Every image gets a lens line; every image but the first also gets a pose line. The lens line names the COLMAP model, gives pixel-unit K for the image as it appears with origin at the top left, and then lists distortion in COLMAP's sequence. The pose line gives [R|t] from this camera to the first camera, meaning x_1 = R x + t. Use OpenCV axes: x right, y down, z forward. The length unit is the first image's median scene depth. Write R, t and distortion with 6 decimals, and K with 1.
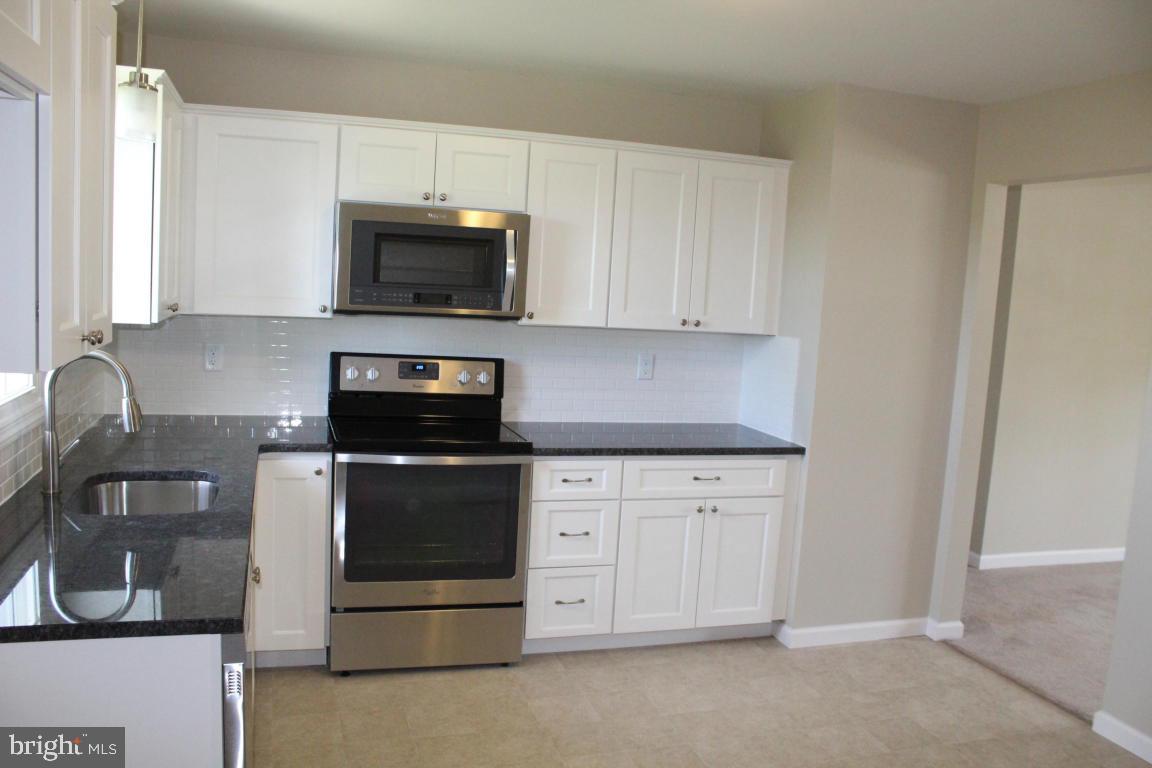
lens RADIAL K [[926.0, 0, 555.9], [0, 926.0, 395.0], [0, 0, 1]] dist [-0.194396, 0.136382]
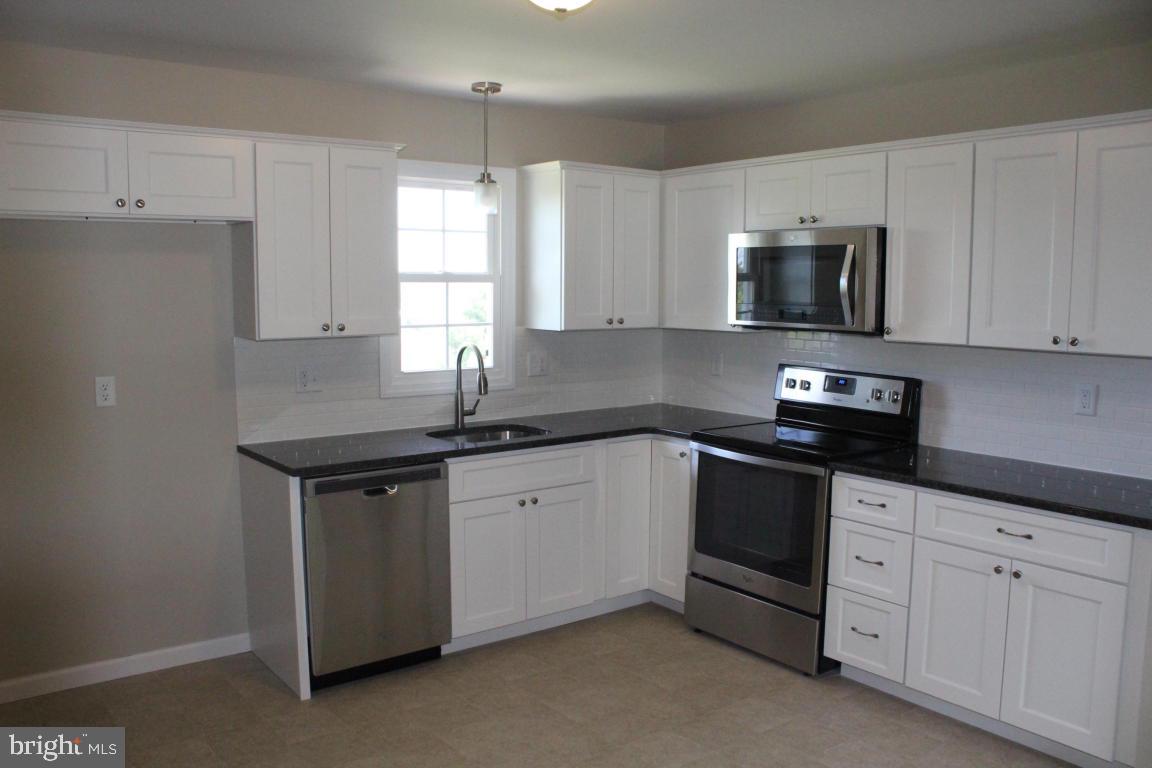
lens RADIAL K [[926.0, 0, 555.9], [0, 926.0, 395.0], [0, 0, 1]] dist [-0.194396, 0.136382]
pose [[0.345434, 0.055202, -0.936818, 0.740593], [-0.101046, 0.994653, 0.021351, -0.004789], [0.932987, 0.087286, 0.349165, 0.354341]]
